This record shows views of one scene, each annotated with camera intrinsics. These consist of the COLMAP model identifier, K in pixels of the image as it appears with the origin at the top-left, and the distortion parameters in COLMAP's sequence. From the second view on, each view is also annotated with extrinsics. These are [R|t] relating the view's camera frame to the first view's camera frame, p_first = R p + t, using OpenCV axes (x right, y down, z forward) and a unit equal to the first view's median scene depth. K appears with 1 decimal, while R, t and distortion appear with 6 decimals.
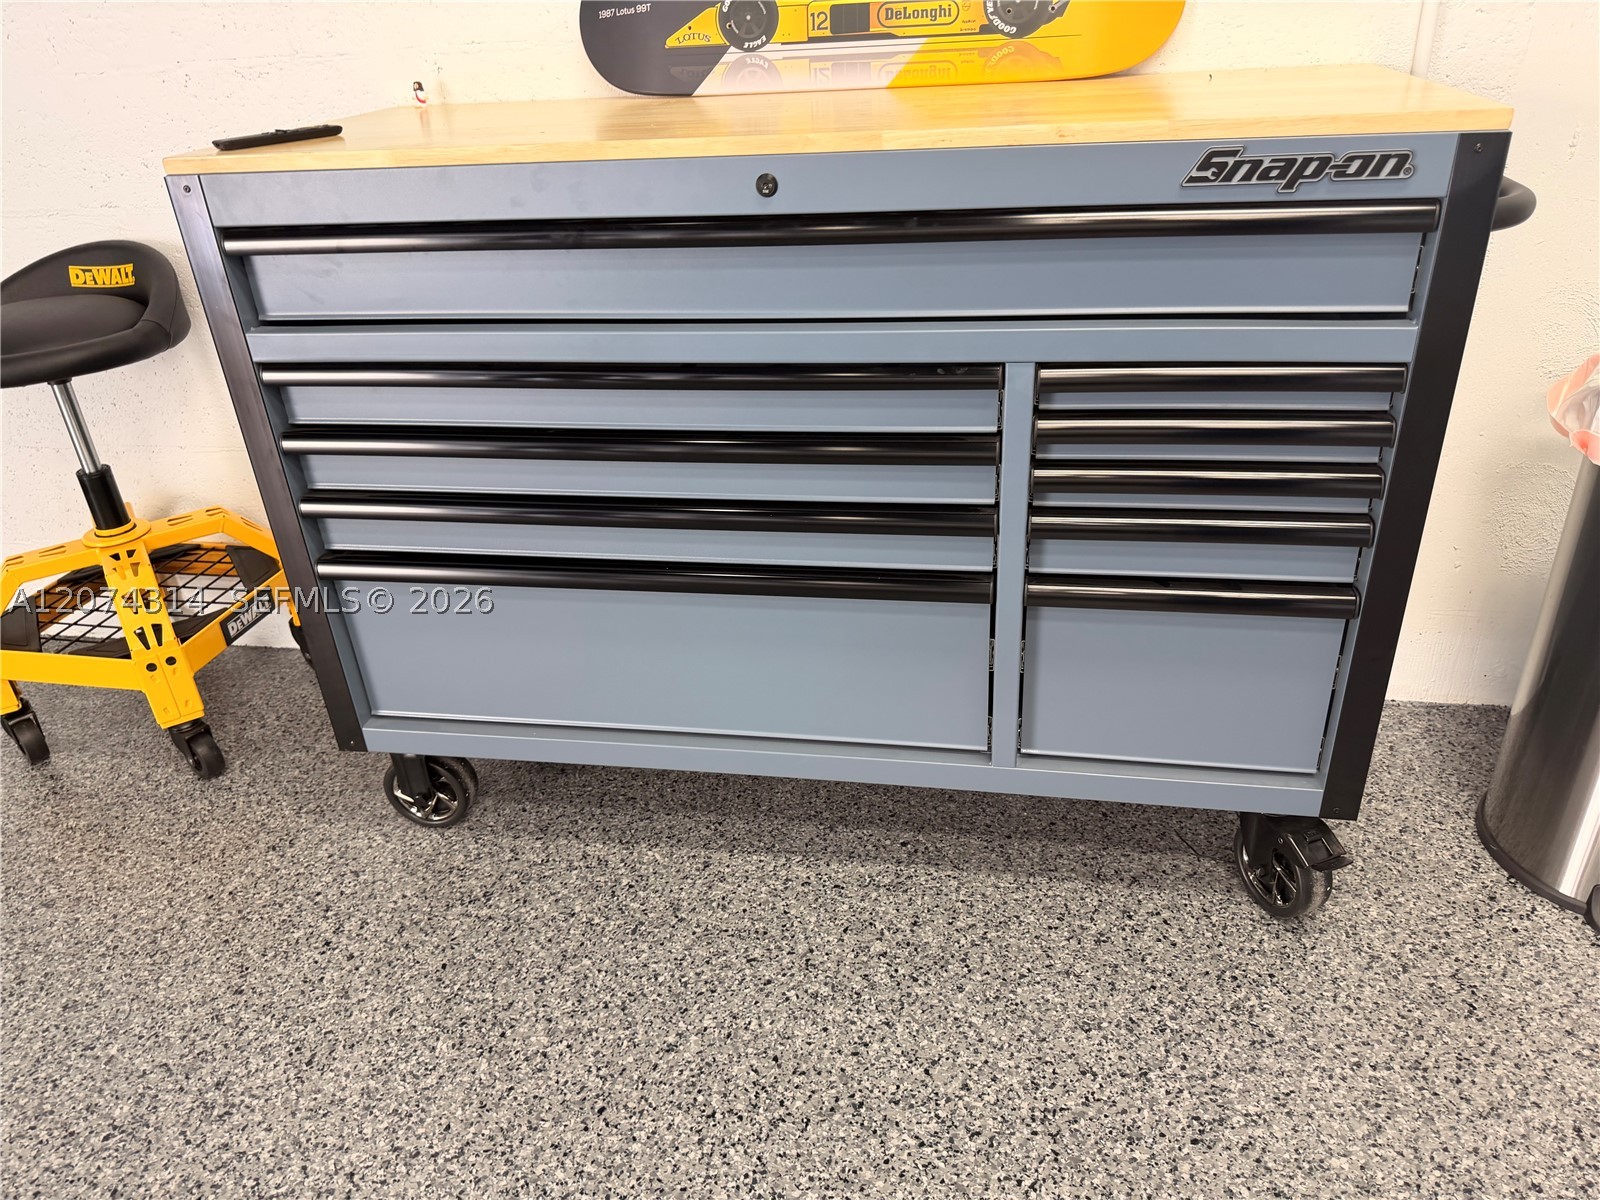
lens RADIAL K [[1118.8, 0, 800.0], [0, 1118.8, 600.0], [0, 0, 1]] dist [0.108118, -0.168760]
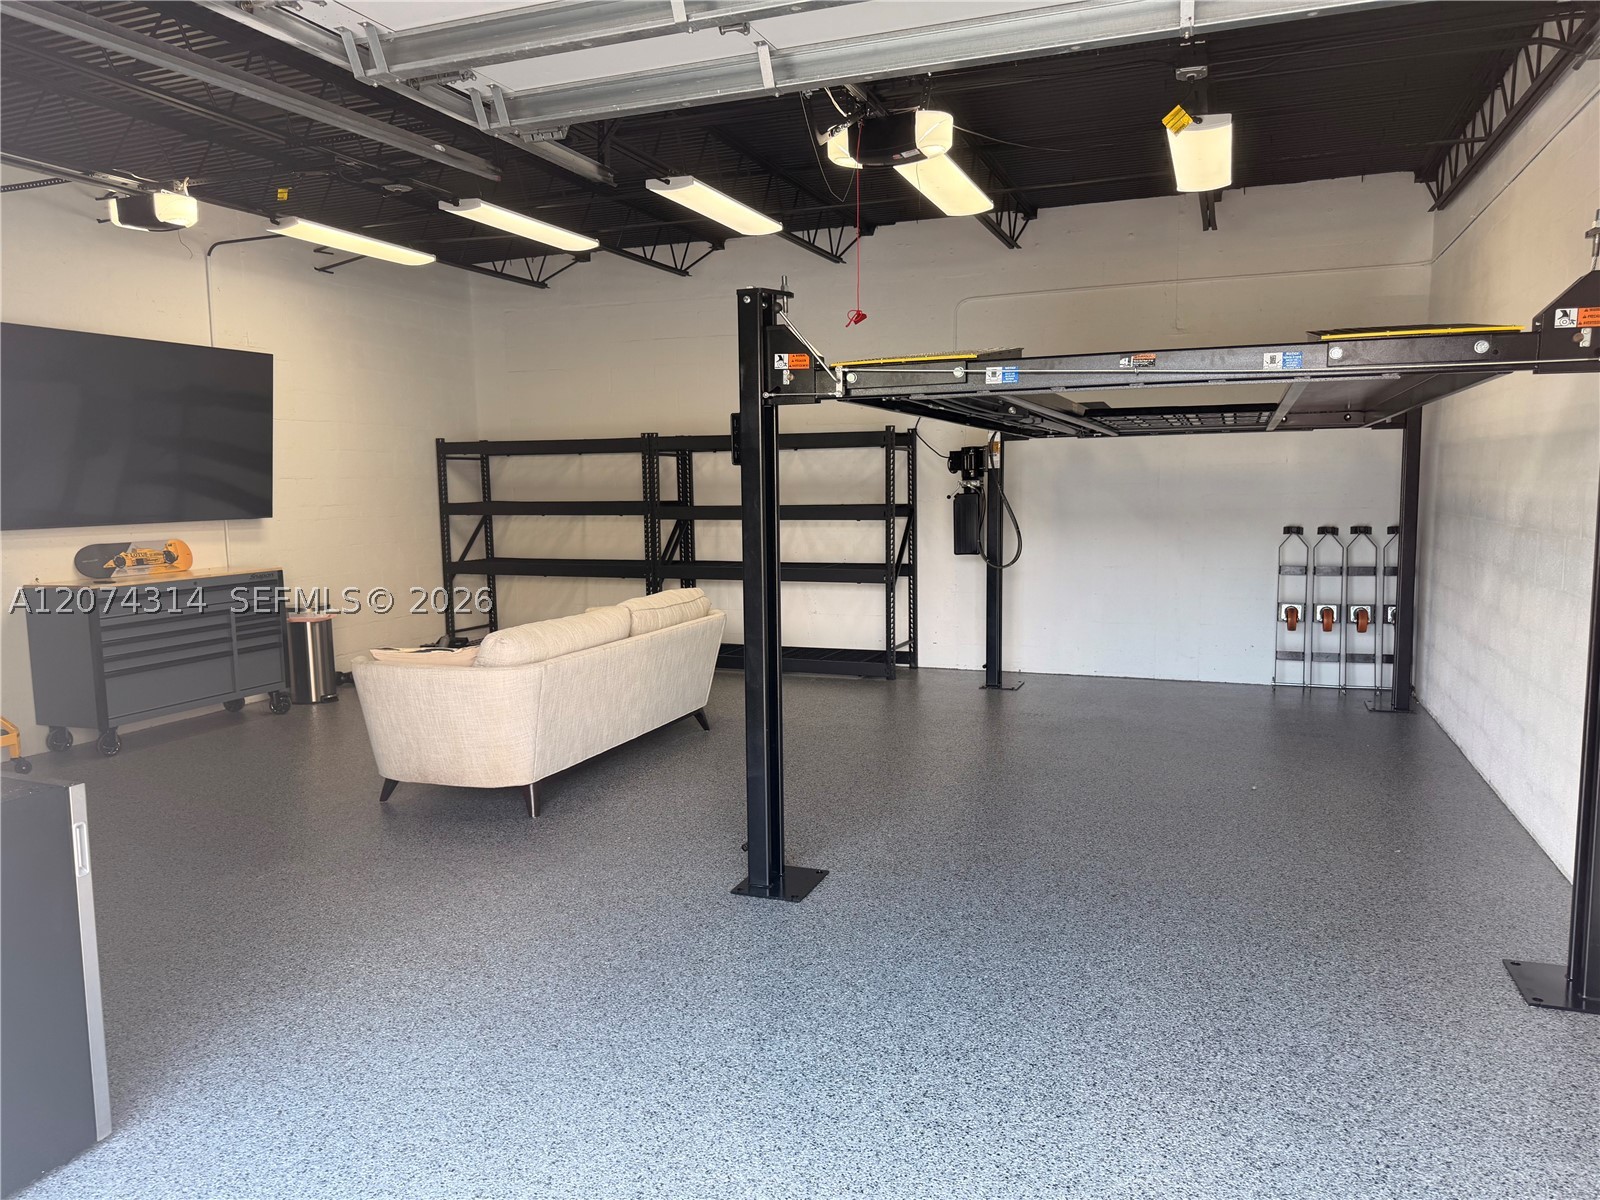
lens RADIAL K [[1118.8, 0, 800.0], [0, 1118.8, 600.0], [0, 0, 1]] dist [0.108118, -0.168760]
pose [[0.180437, -0.049786, 0.982326, -4.084579], [0.479465, 0.876475, -0.043649, 1.144665], [-0.858810, 0.478867, 0.182019, -2.124909]]
